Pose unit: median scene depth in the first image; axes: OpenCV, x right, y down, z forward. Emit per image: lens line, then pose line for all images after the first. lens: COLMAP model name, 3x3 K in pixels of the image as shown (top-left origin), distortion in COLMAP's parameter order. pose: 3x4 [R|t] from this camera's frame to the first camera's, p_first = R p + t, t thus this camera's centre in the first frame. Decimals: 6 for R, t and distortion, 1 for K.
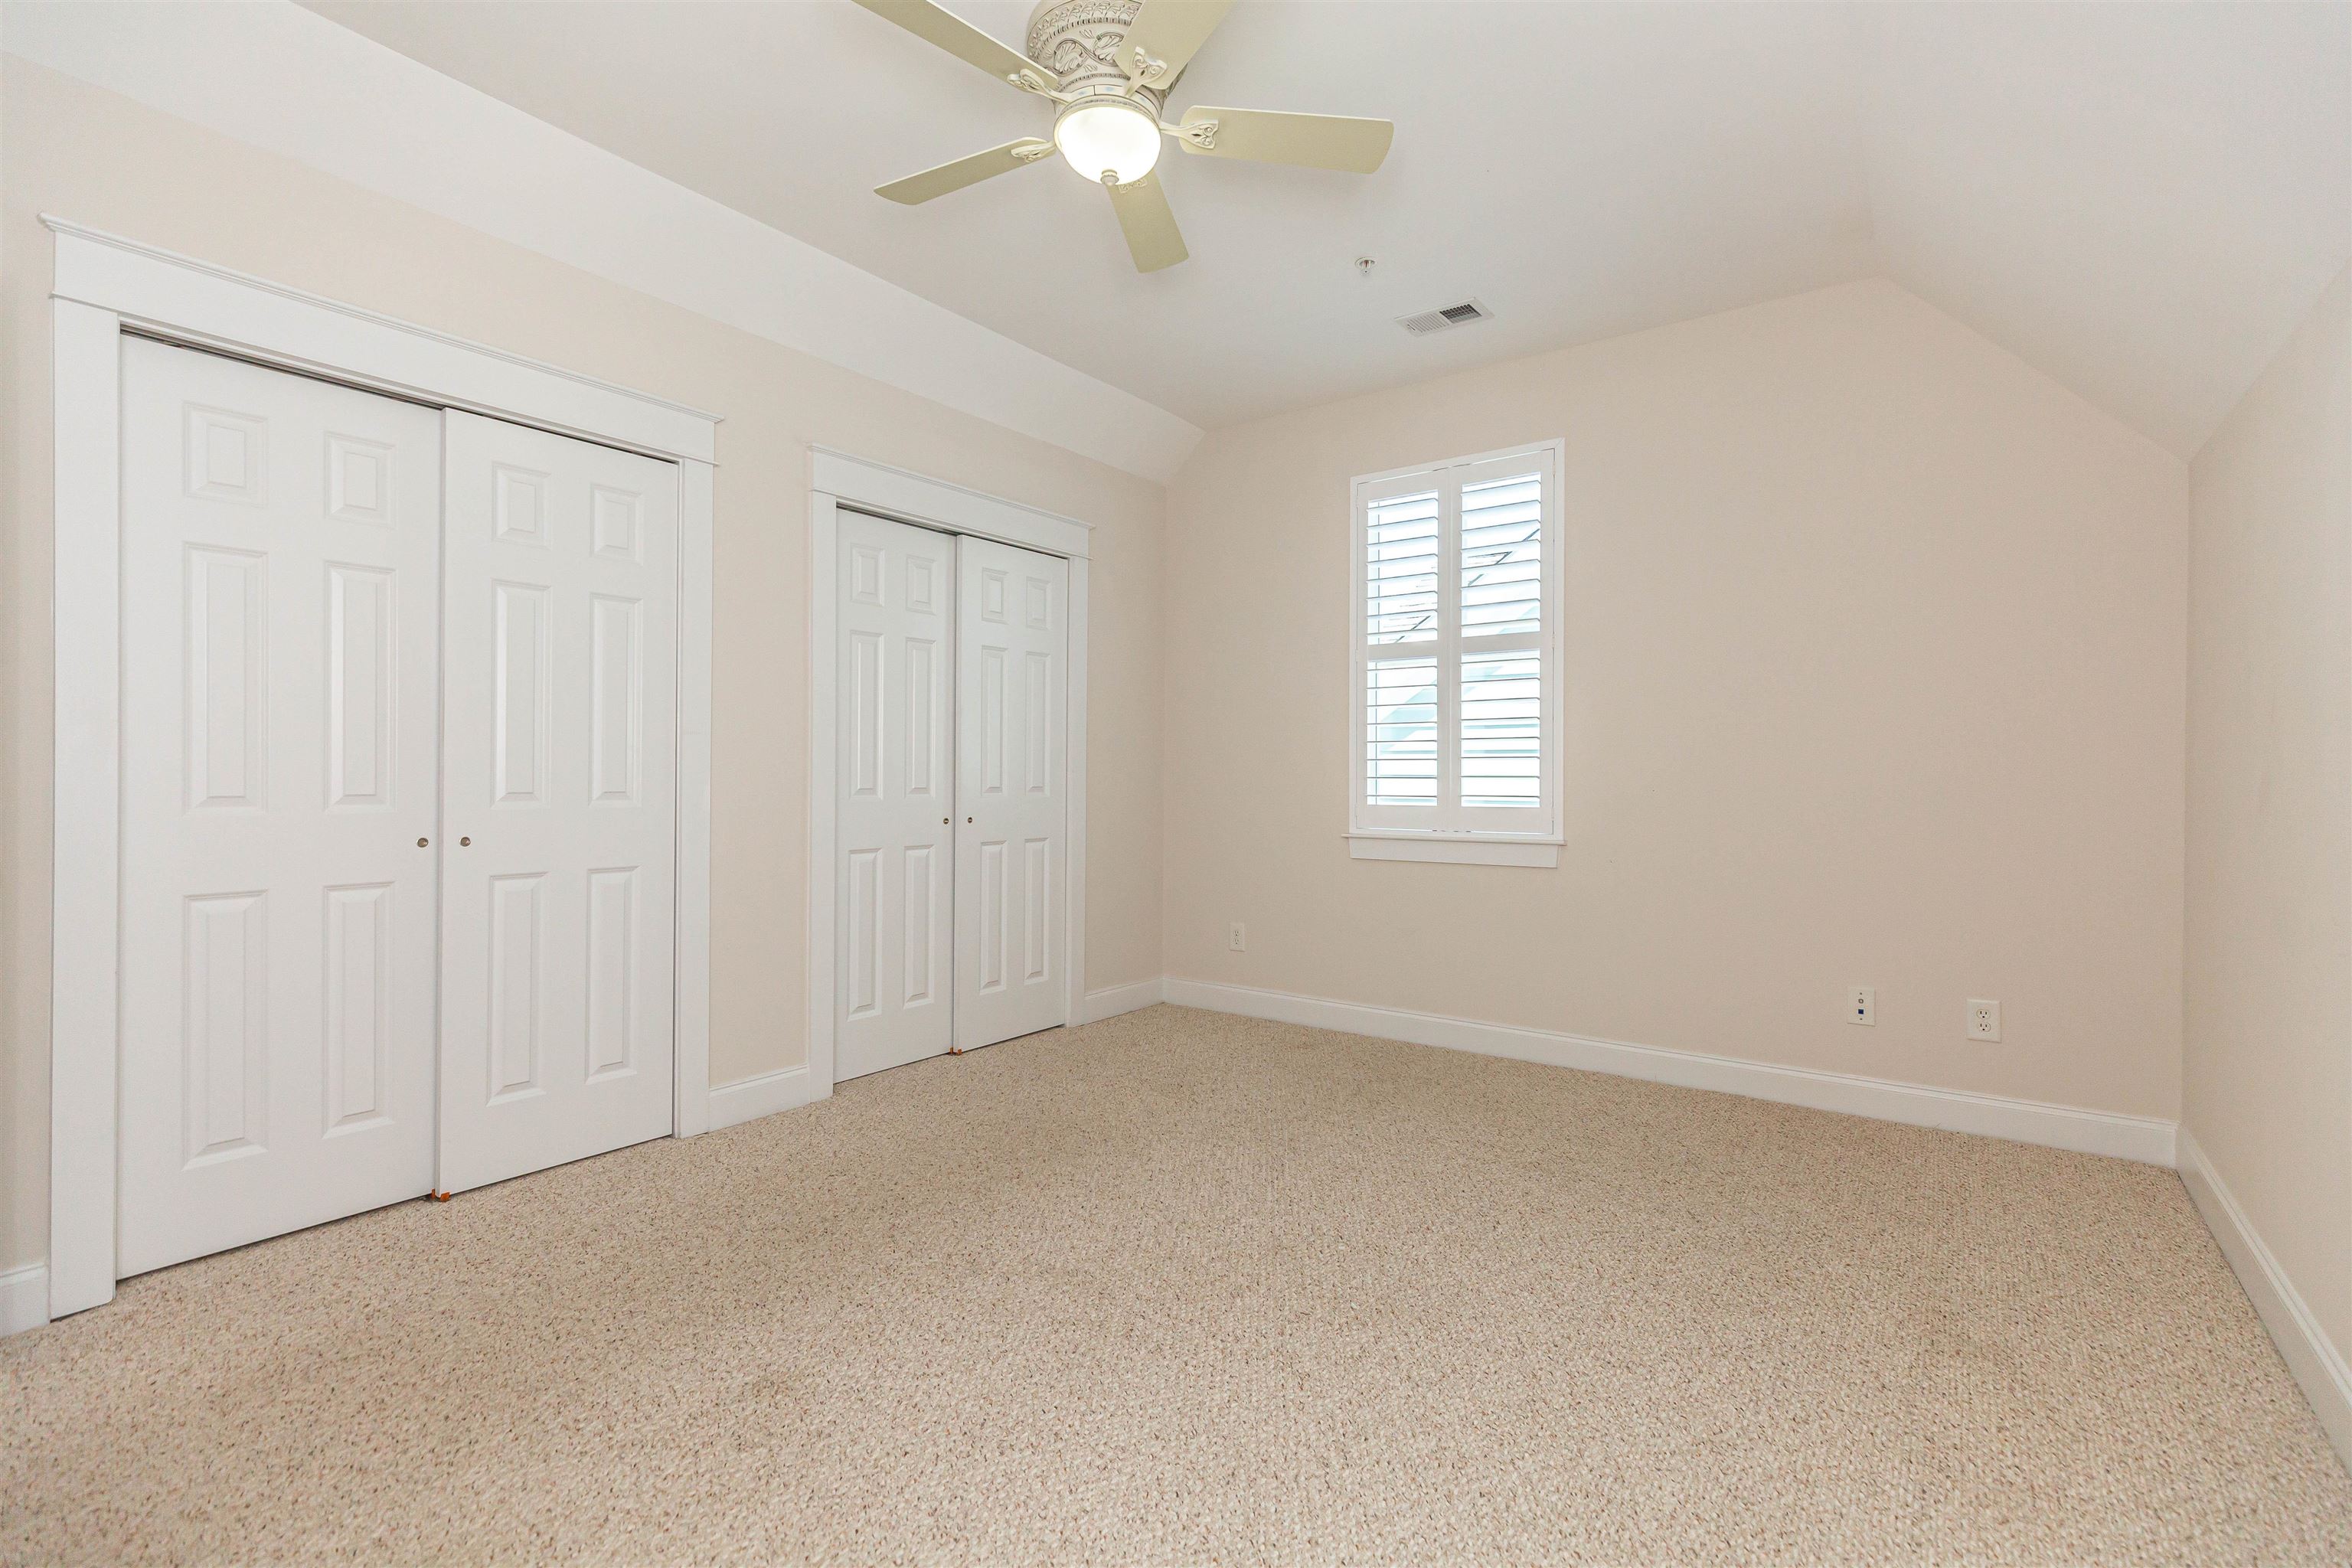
lens RADIAL K [[1044.2, 0, 1176.0], [0, 1044.2, 784.0], [0, 0, 1]] dist [0.006944, -0.000018]
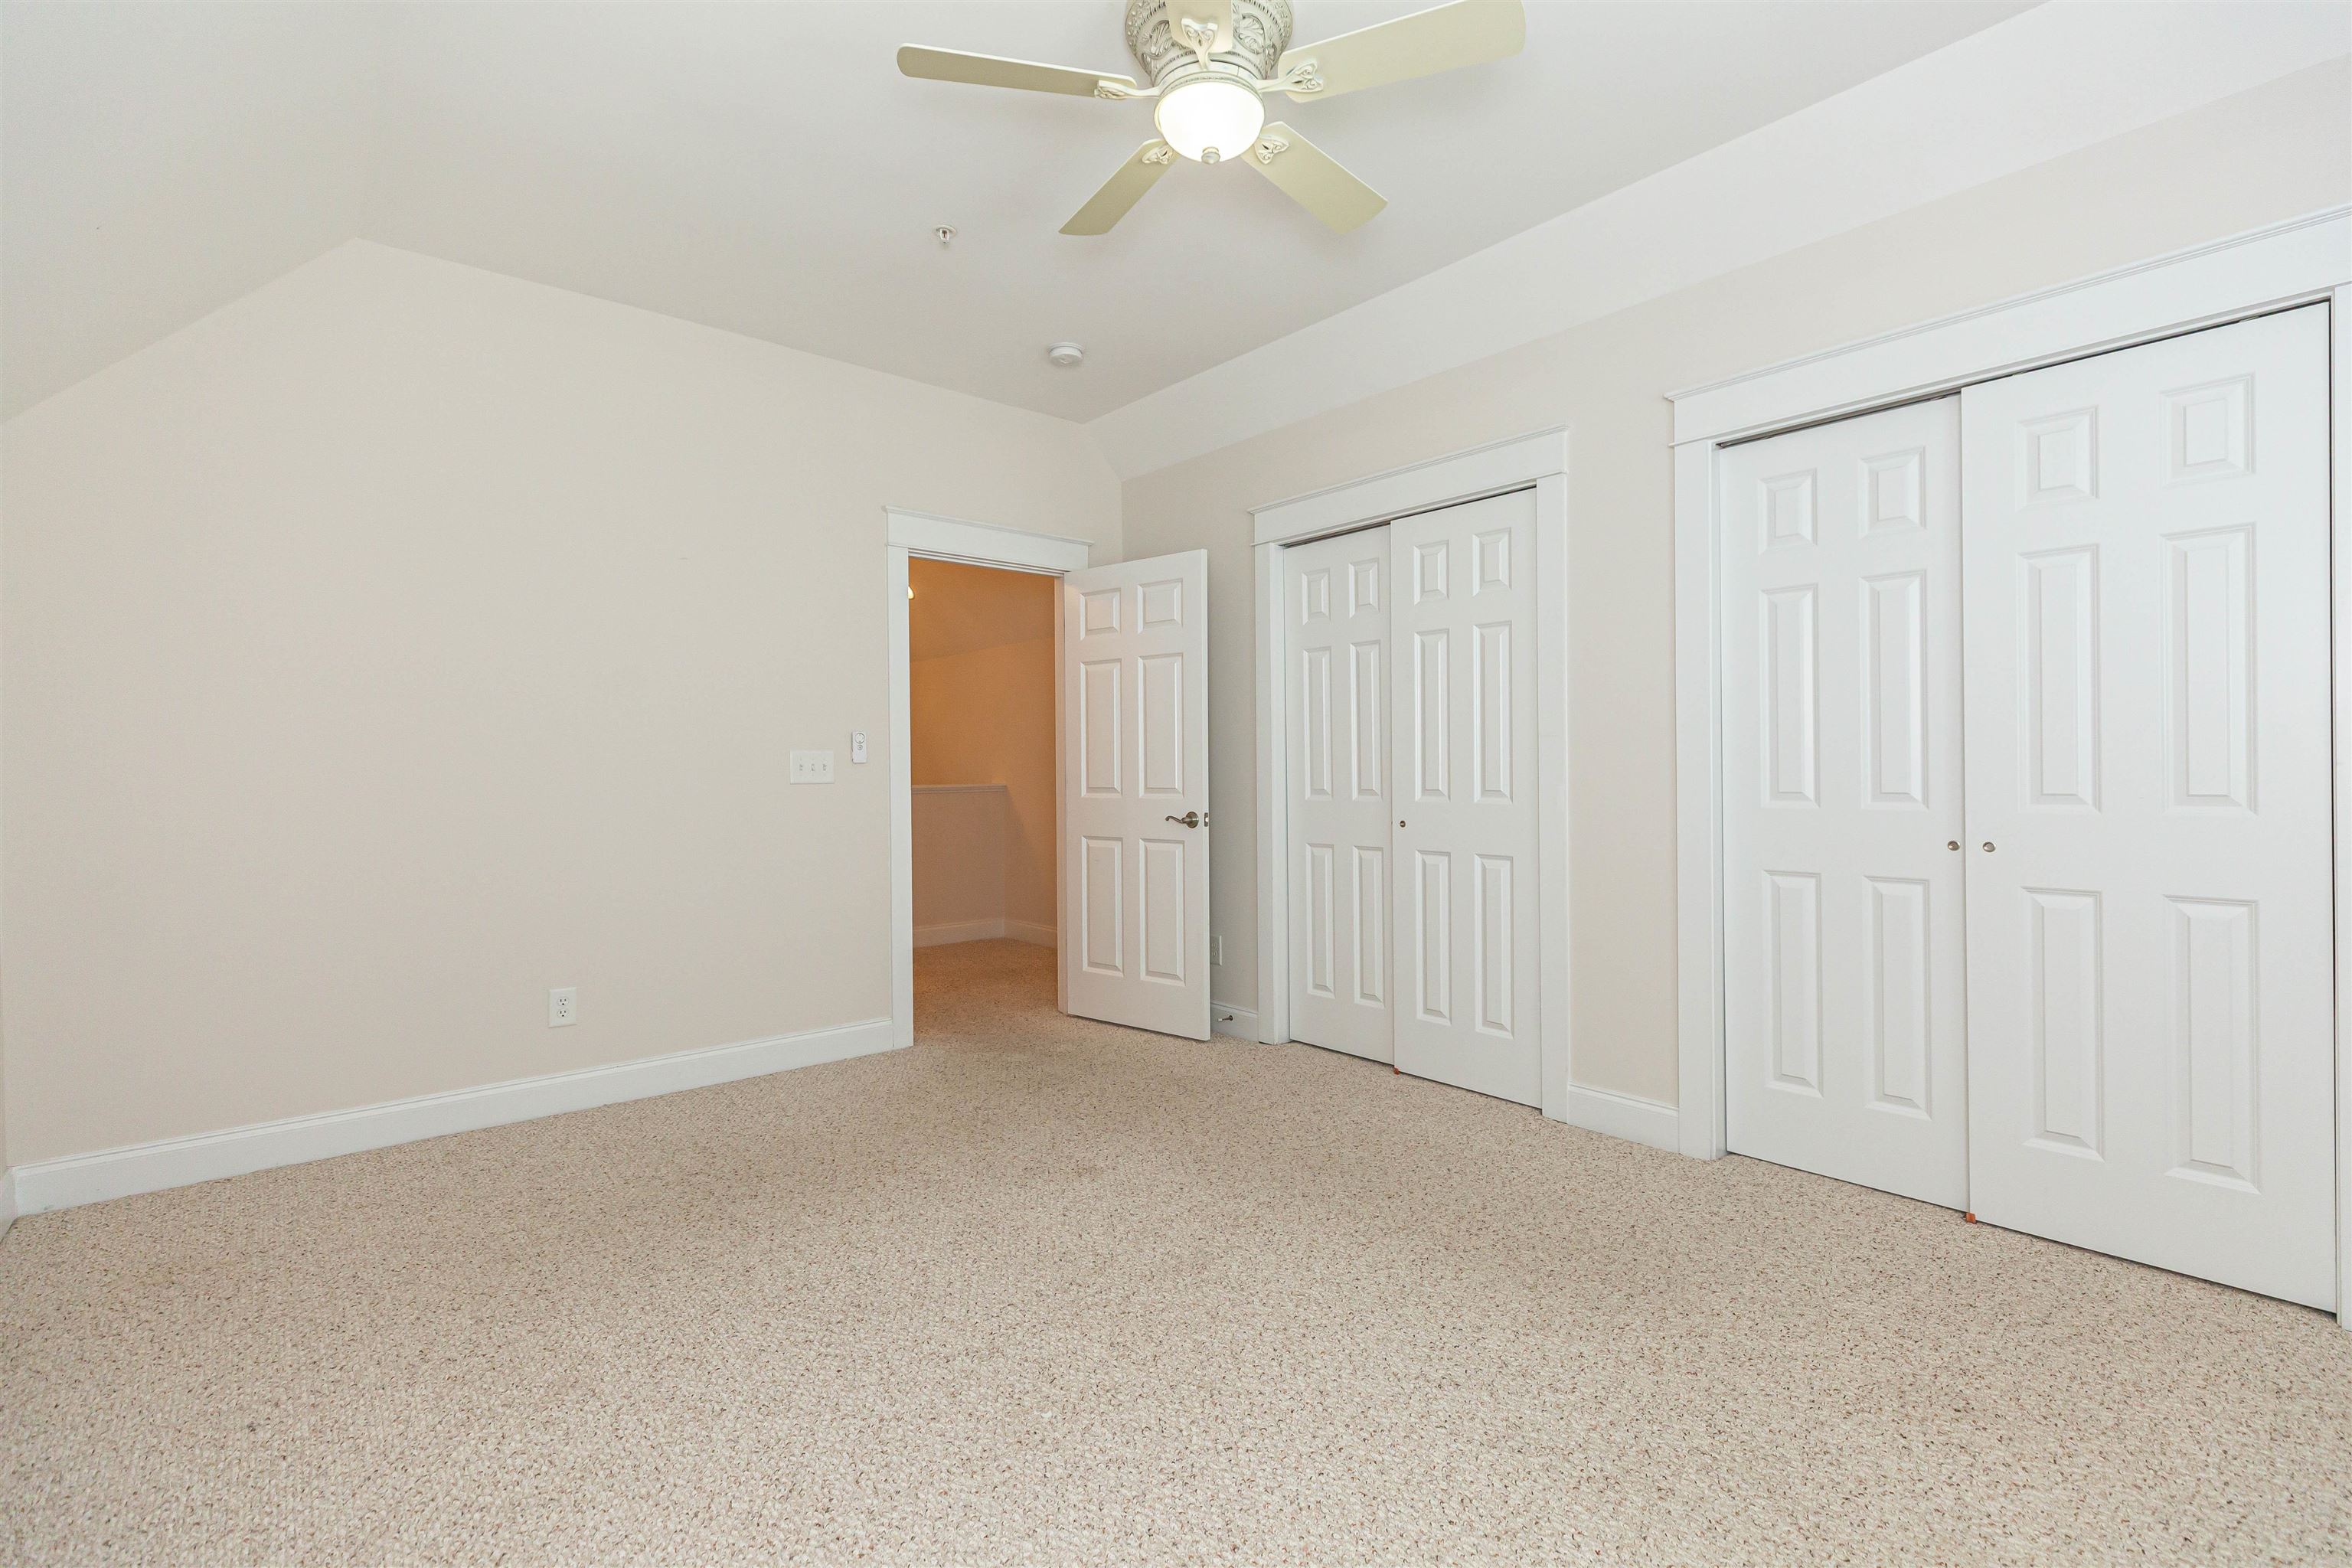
lens RADIAL K [[1042.1, 0, 1177.7], [0, 1042.1, 777.5], [0, 0, 1]] dist [-0.000940, -0.000203]
pose [[-0.218072, -0.002187, -0.975930, 0.649088], [-0.003842, 0.999992, -0.001382, -0.003193], [0.975925, 0.003448, -0.218079, 0.872329]]
